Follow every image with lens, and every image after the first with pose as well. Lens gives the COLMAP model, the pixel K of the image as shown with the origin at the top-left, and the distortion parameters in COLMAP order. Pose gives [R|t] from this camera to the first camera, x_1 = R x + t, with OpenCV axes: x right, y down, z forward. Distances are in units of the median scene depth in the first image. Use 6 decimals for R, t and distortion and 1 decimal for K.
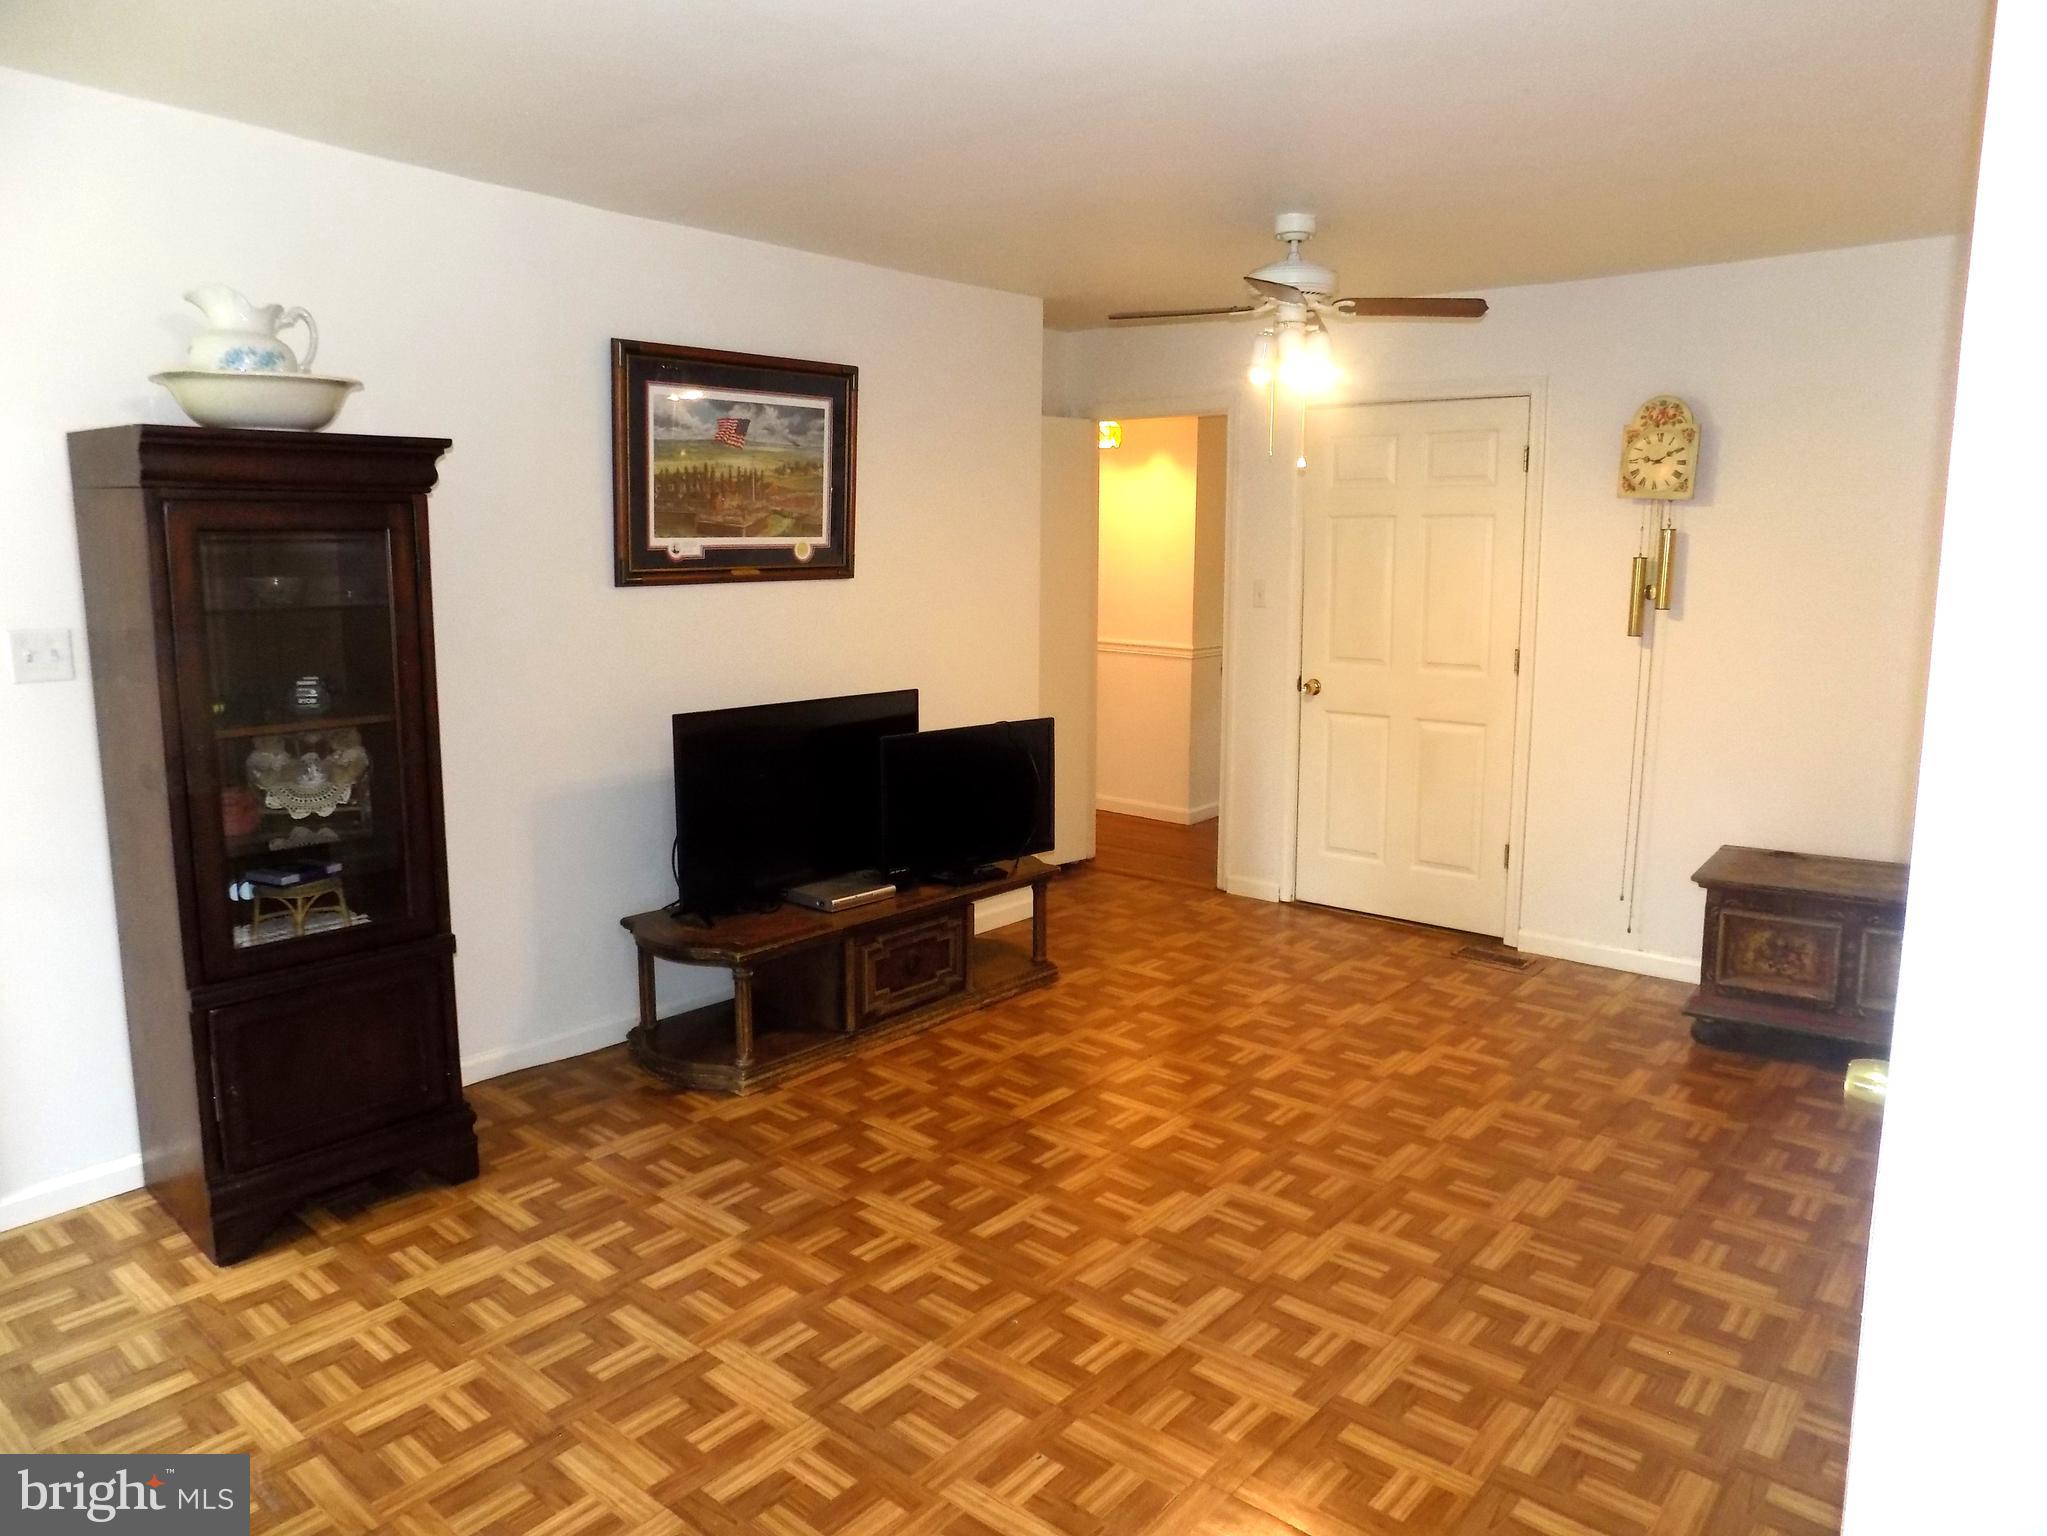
lens RADIAL K [[1384.8, 0, 1032.7], [0, 1384.8, 752.3], [0, 0, 1]] dist [-0.075673, 0.083924]
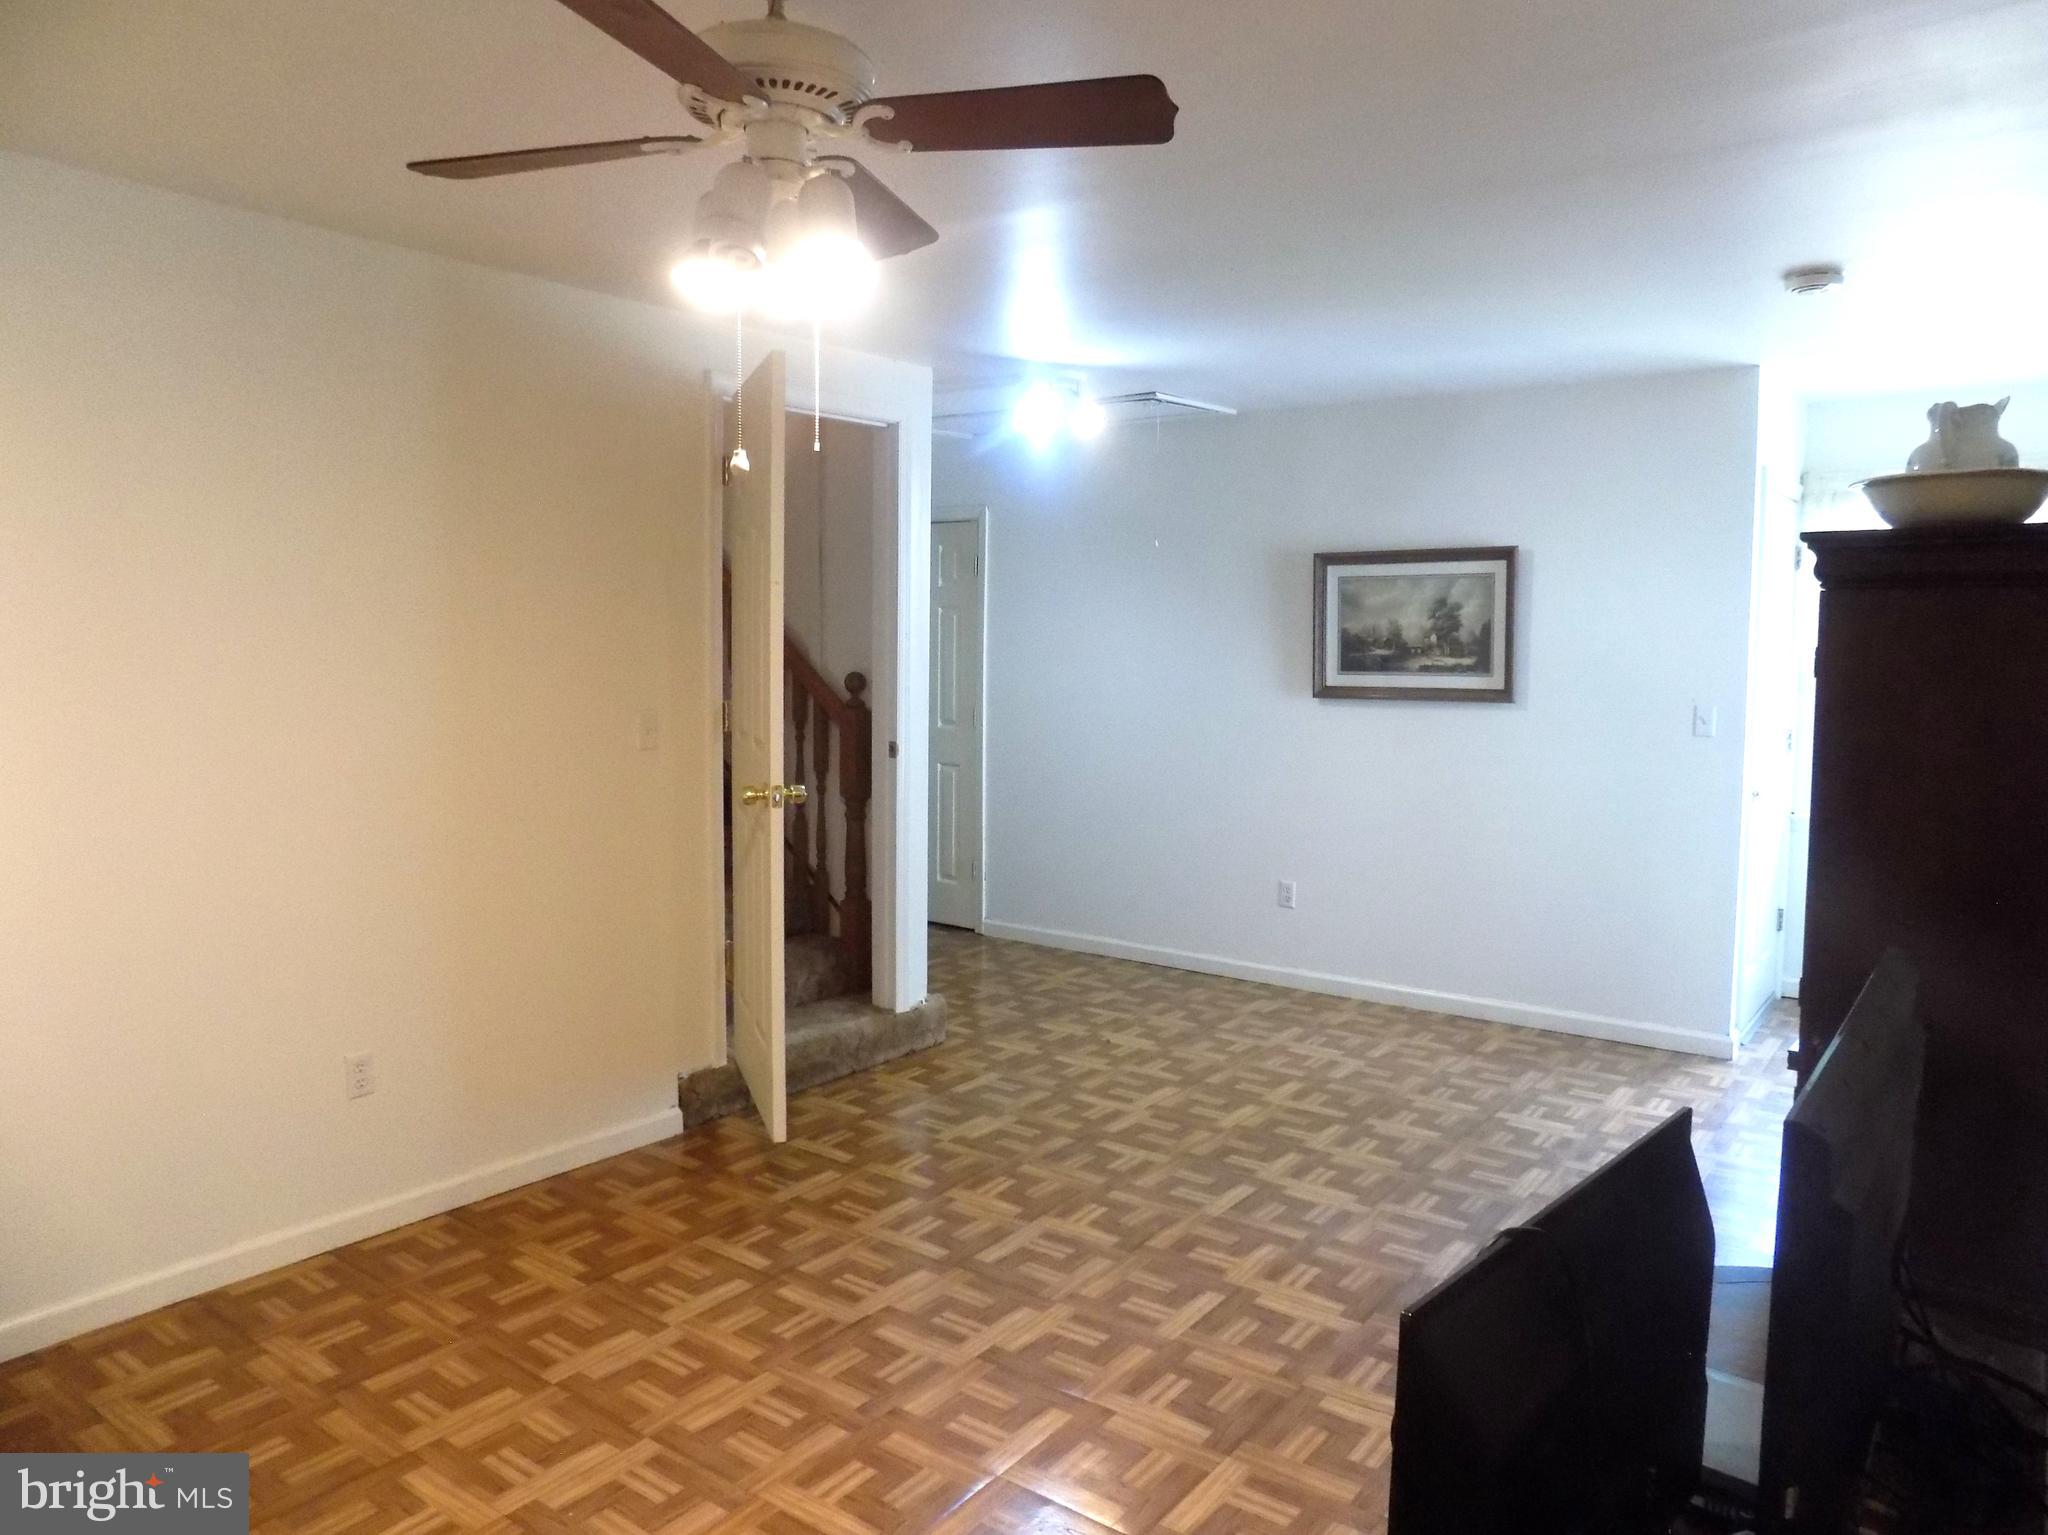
lens RADIAL K [[1385.4, 0, 1033.2], [0, 1385.4, 751.8], [0, 0, 1]] dist [-0.075673, 0.083924]
pose [[-0.998639, -0.007693, -0.051594, 0.160763], [-0.019726, 0.971313, 0.236986, -0.300013], [0.048290, 0.237681, -0.970142, 1.980816]]
